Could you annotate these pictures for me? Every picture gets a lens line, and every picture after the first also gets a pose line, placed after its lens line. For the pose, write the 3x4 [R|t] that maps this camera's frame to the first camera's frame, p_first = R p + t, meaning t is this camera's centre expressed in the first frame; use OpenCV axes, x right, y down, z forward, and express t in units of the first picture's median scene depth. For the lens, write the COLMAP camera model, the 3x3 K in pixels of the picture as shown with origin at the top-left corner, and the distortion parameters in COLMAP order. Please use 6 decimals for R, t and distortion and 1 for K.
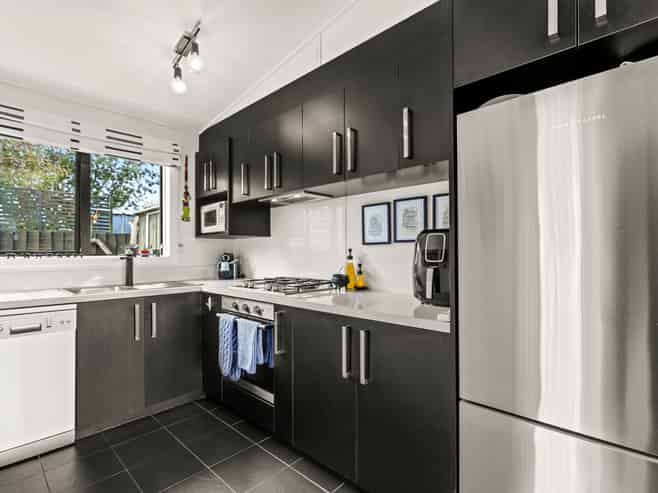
lens RADIAL K [[330.8, 0, 332.1], [0, 330.8, 249.8], [0, 0, 1]] dist [0.003486, 0.000330]
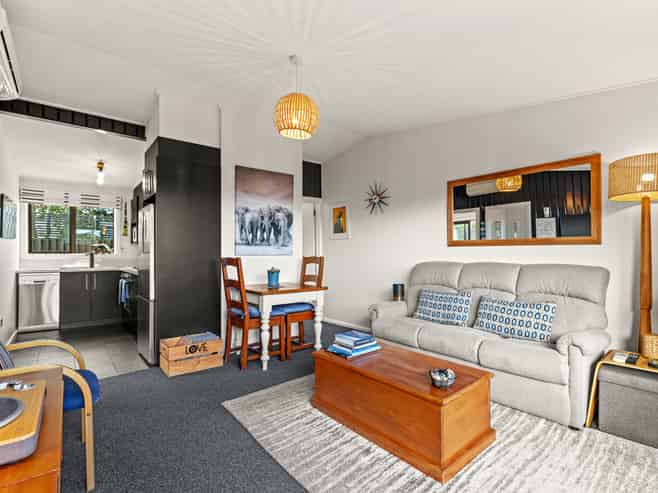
lens RADIAL K [[330.8, 0, 332.1], [0, 330.8, 249.8], [0, 0, 1]] dist [0.003486, 0.000330]
pose [[0.991030, -0.003070, -0.133606, 1.194408], [0.002710, 0.999992, -0.002880, 0.004029], [0.133614, 0.002492, 0.991030, -0.895049]]
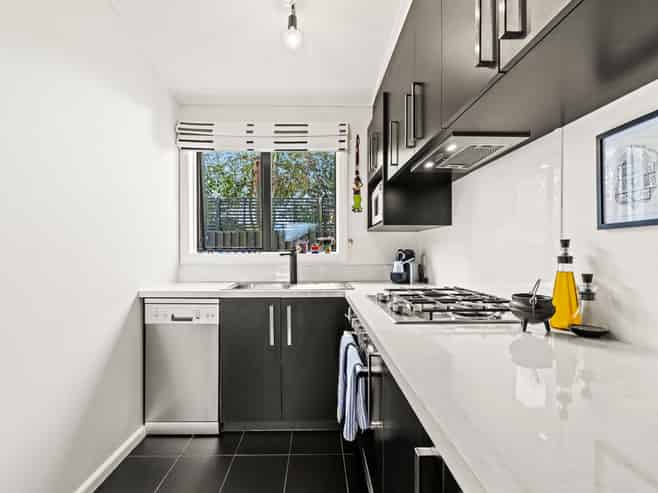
lens RADIAL K [[331.5, 0, 321.2], [0, 331.5, 254.6], [0, 0, 1]] dist [0.002587, 0.000259]
pose [[0.695574, 0.012405, -0.718348, 0.130213], [0.004507, 0.999756, 0.021629, 0.005234], [0.718441, -0.018282, 0.695348, 0.393626]]
